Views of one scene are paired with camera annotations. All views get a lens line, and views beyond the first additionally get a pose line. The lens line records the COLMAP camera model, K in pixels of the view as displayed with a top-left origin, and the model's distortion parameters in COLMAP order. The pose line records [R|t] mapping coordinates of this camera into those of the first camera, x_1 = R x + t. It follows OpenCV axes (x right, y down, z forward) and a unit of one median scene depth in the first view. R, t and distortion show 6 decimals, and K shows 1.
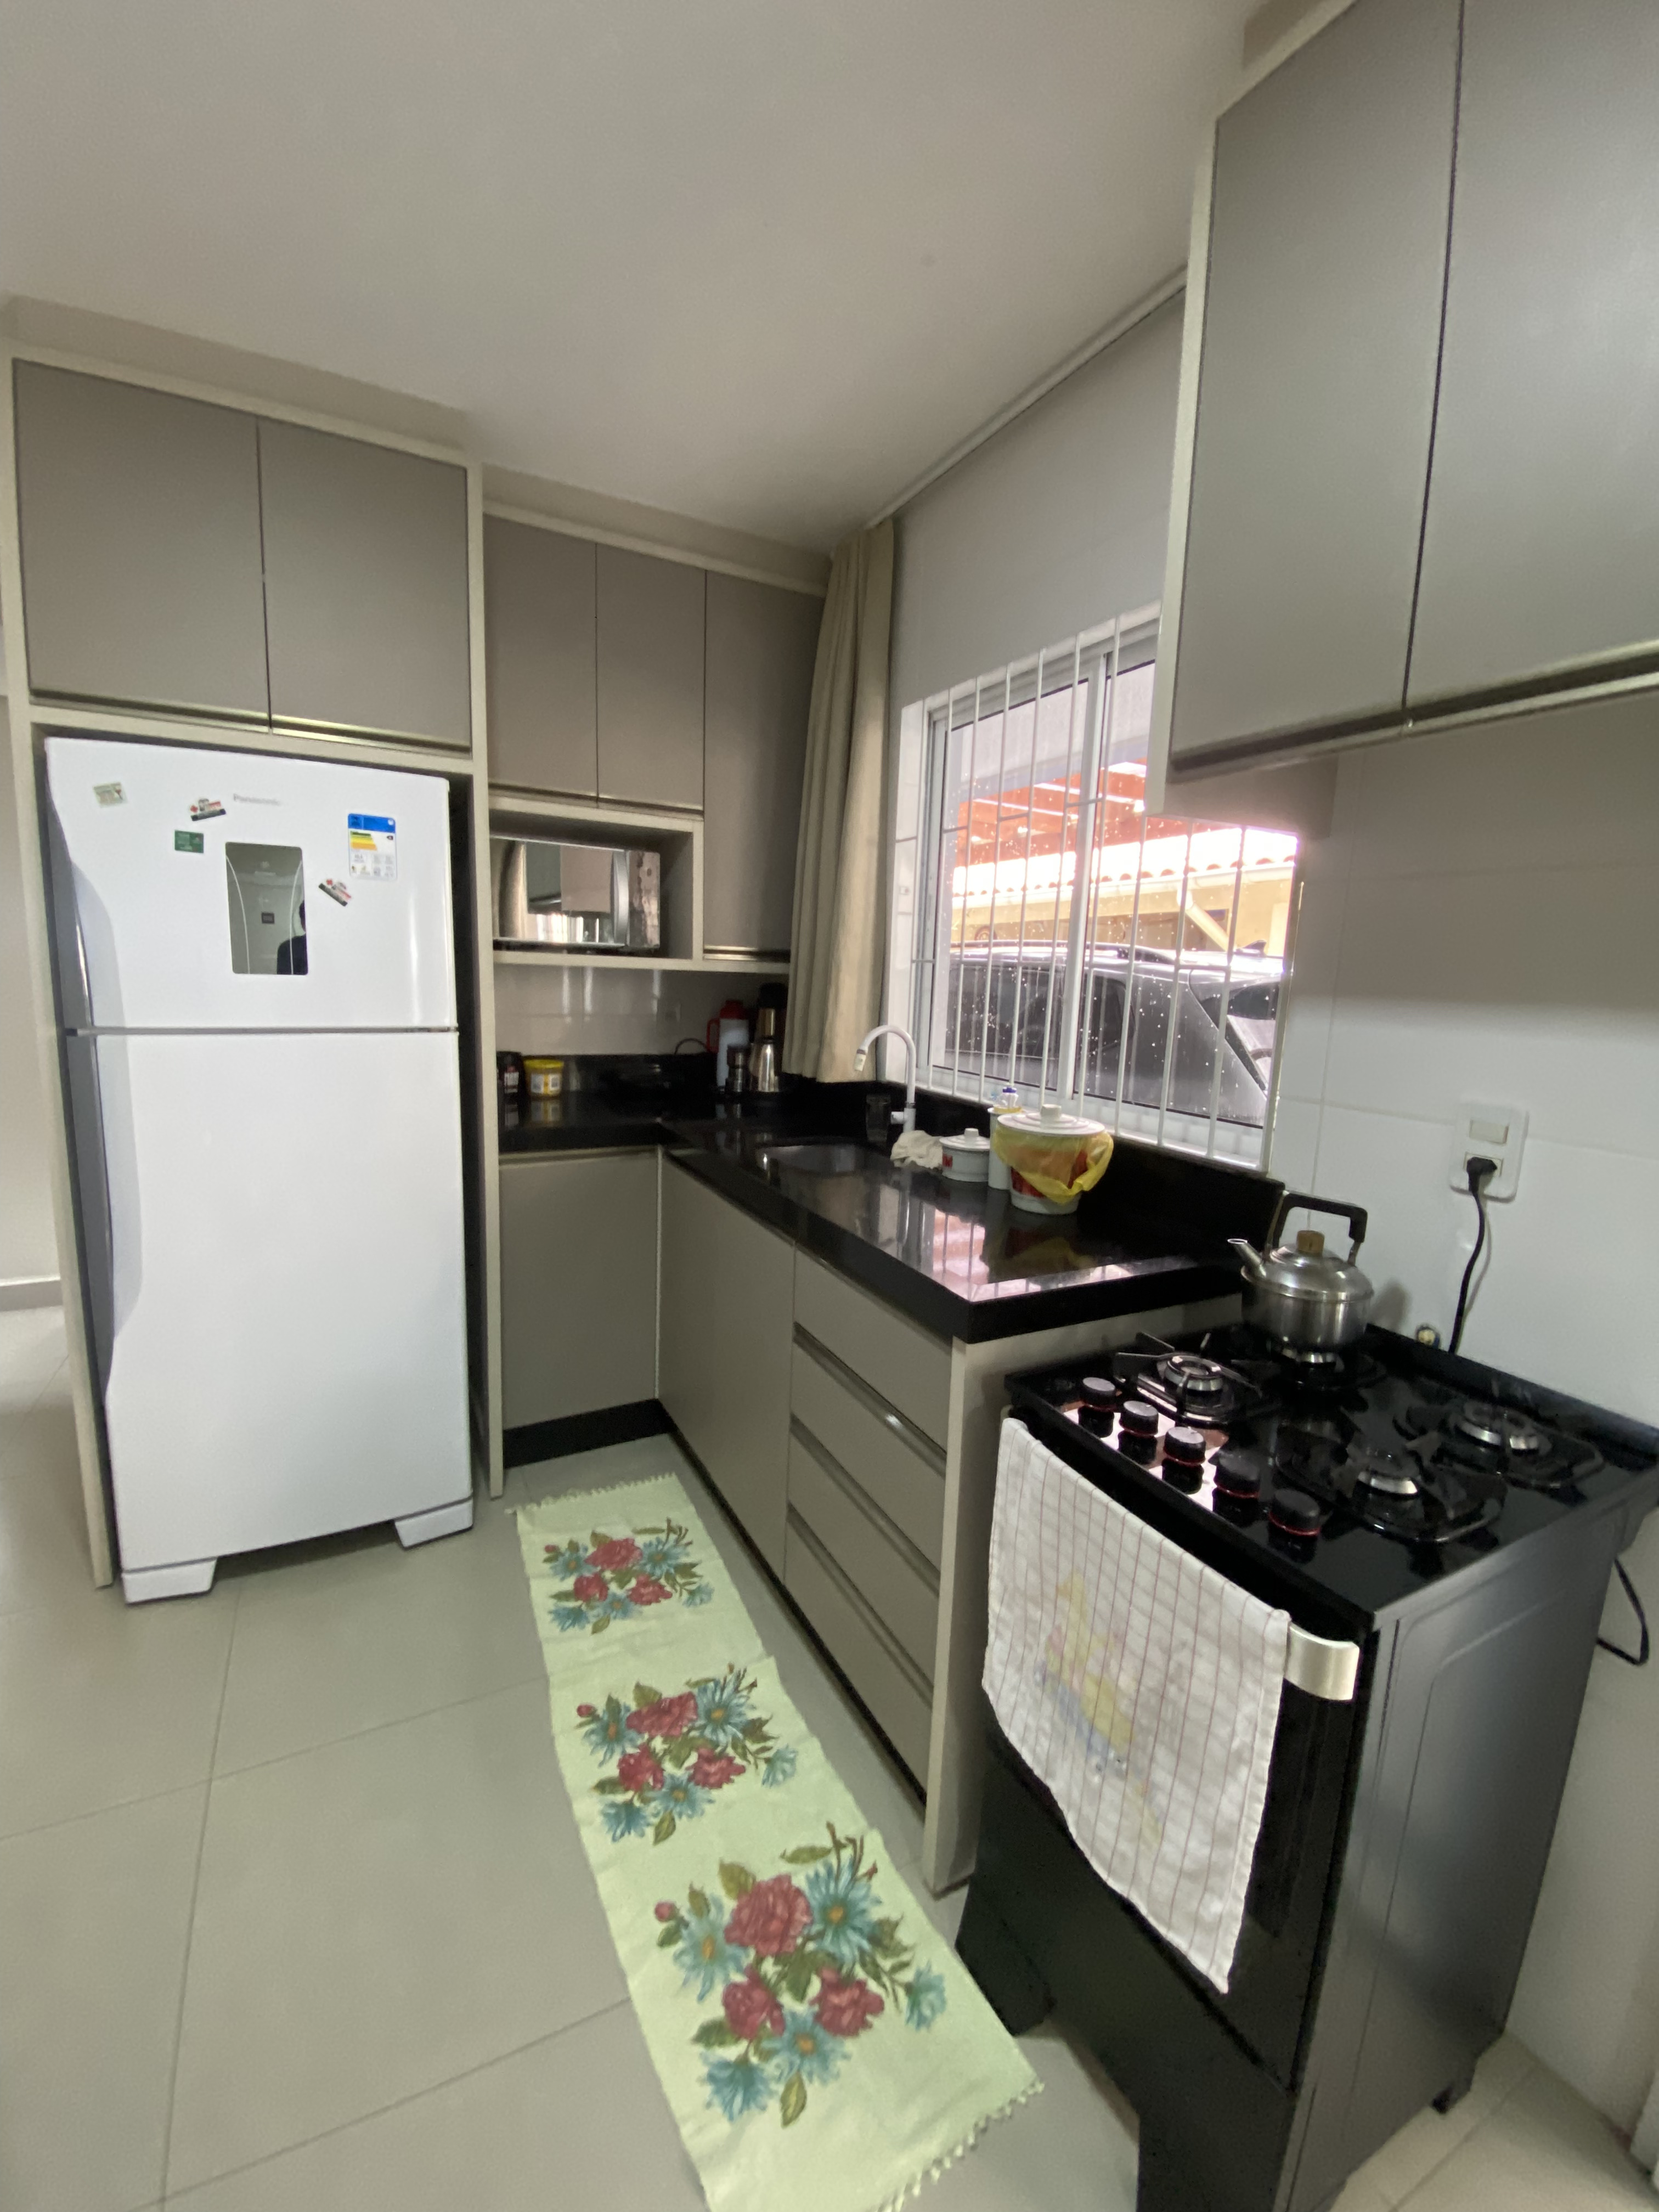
lens RADIAL K [[907.6, 0, 837.3], [0, 907.6, 1112.9], [0, 0, 1]] dist [-0.004511, -0.000888]
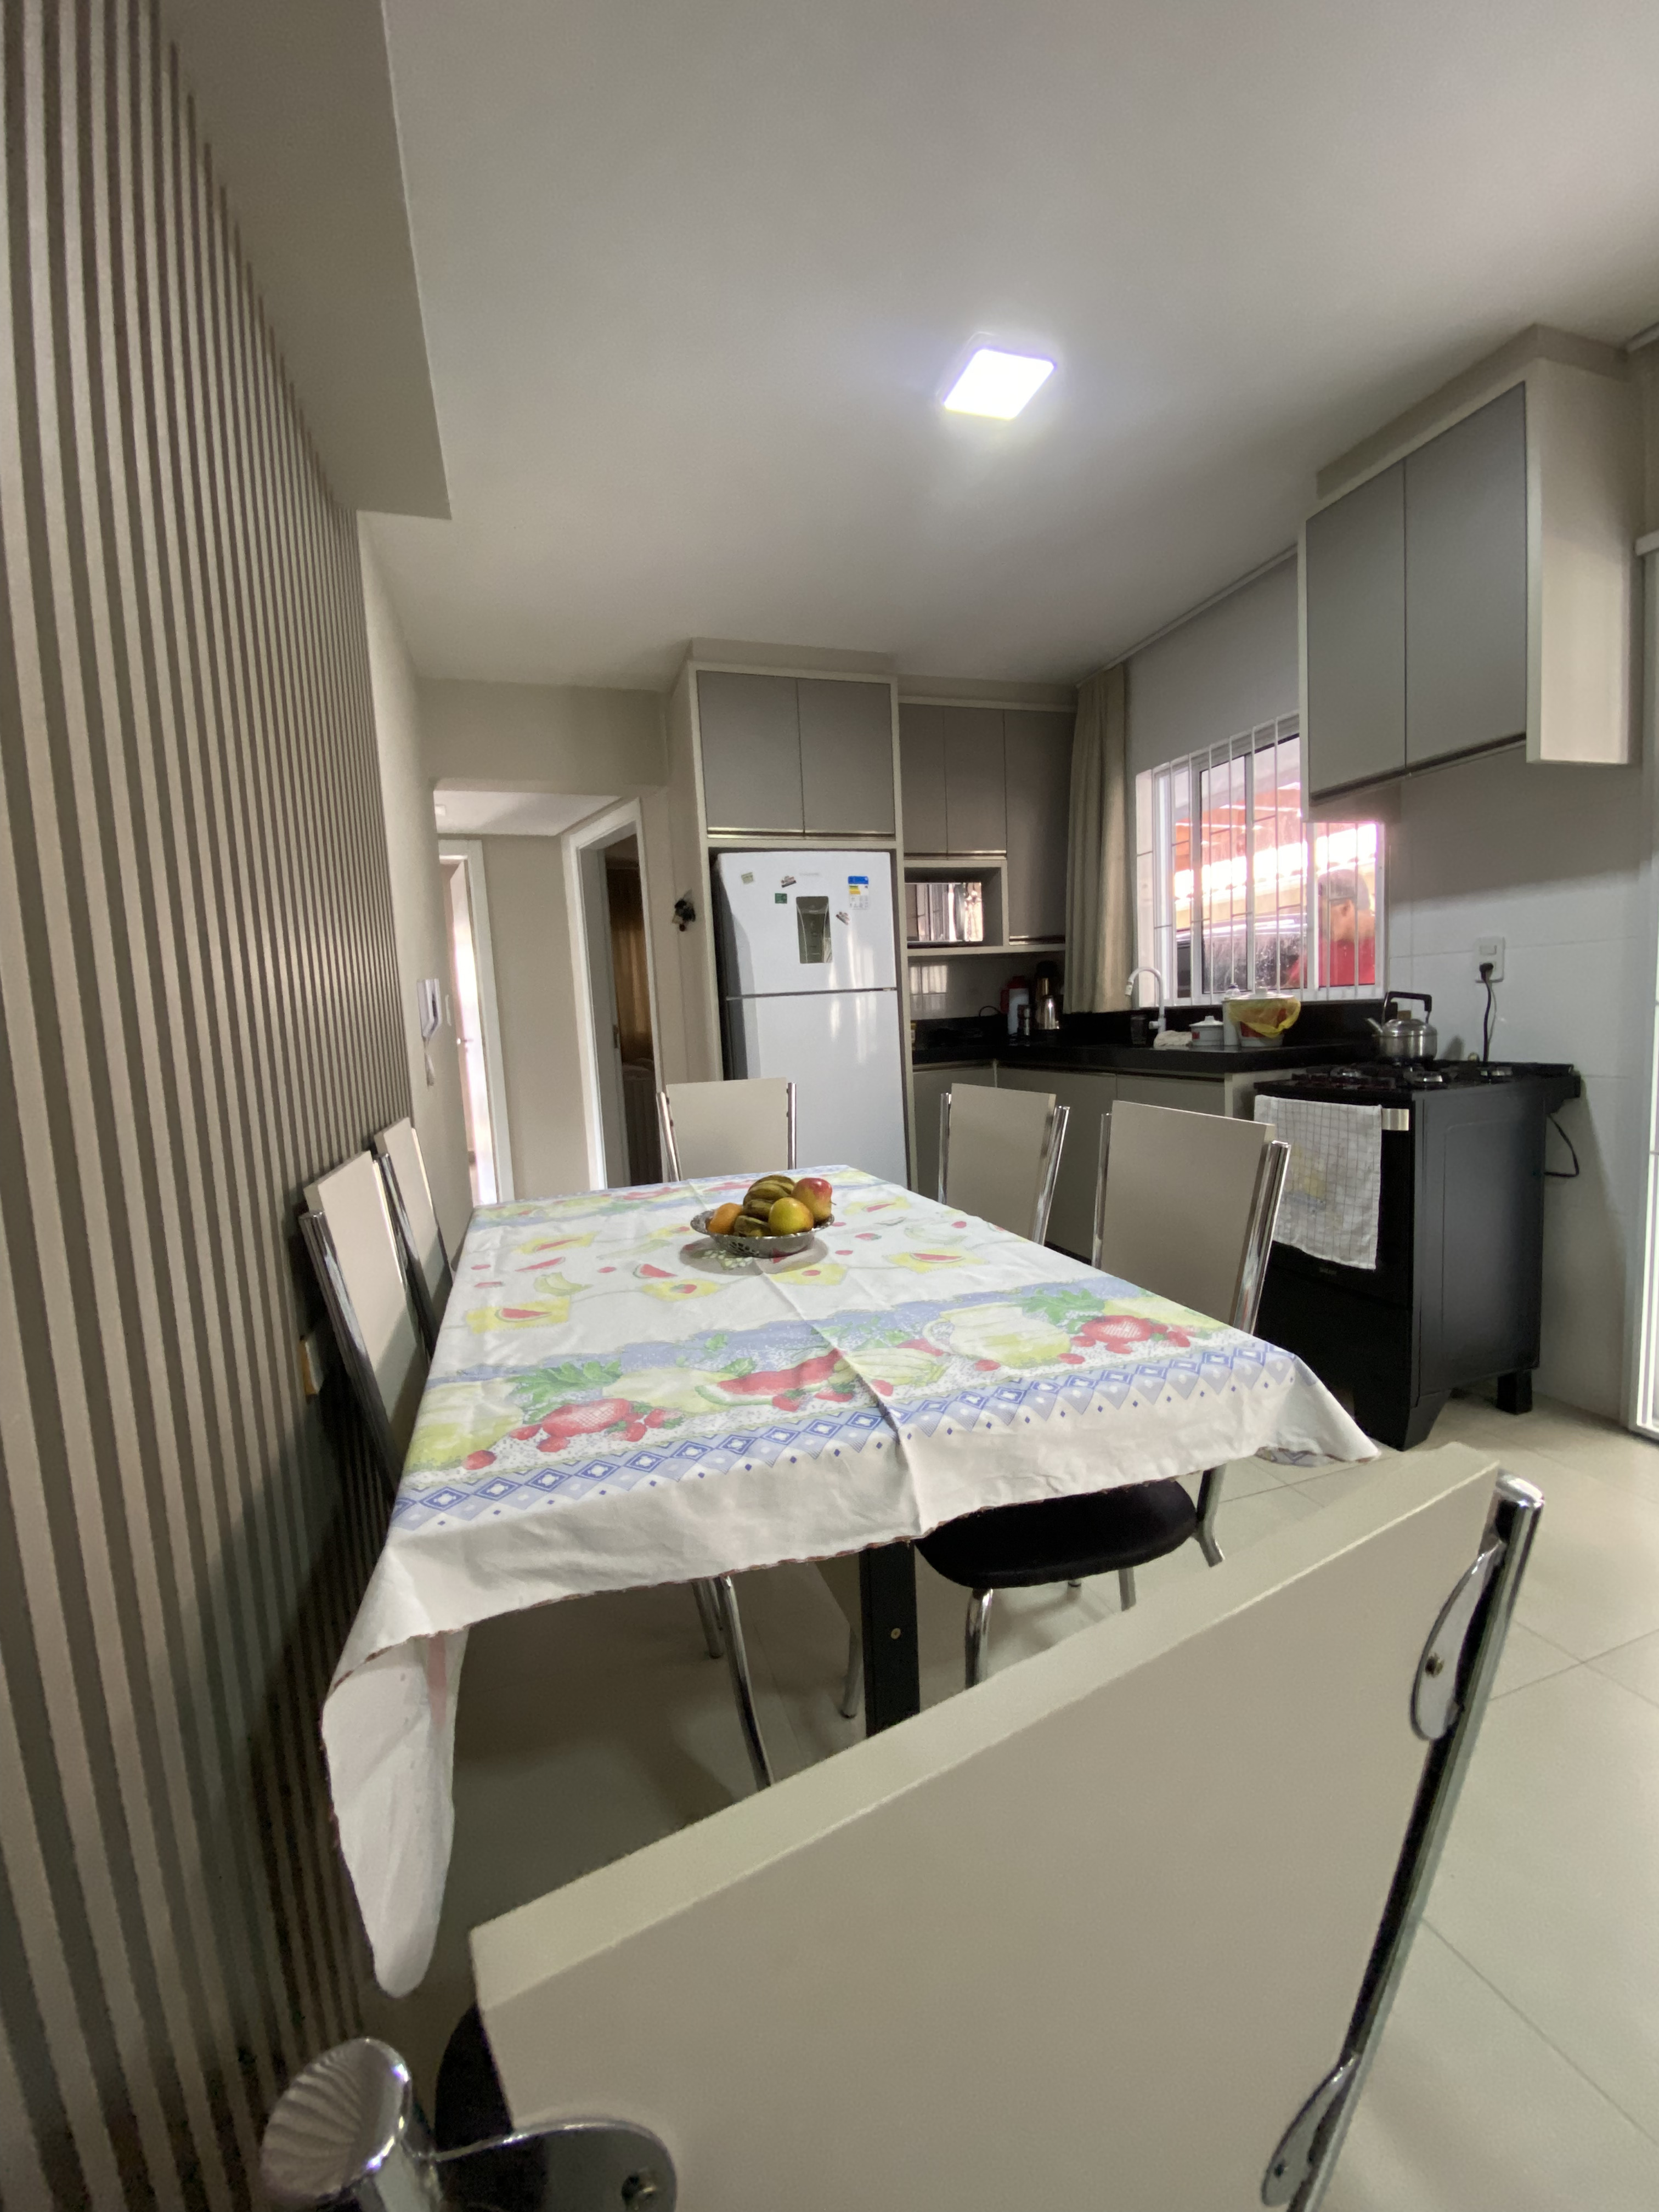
lens RADIAL K [[907.6, 0, 819.7], [0, 907.6, 1104.2], [0, 0, 1]] dist [-0.004511, -0.000888]
pose [[0.978954, -0.071735, -0.191056, -0.275528], [0.061763, 0.996424, -0.057654, 0.255758], [0.194509, 0.044640, 0.979885, -0.863467]]
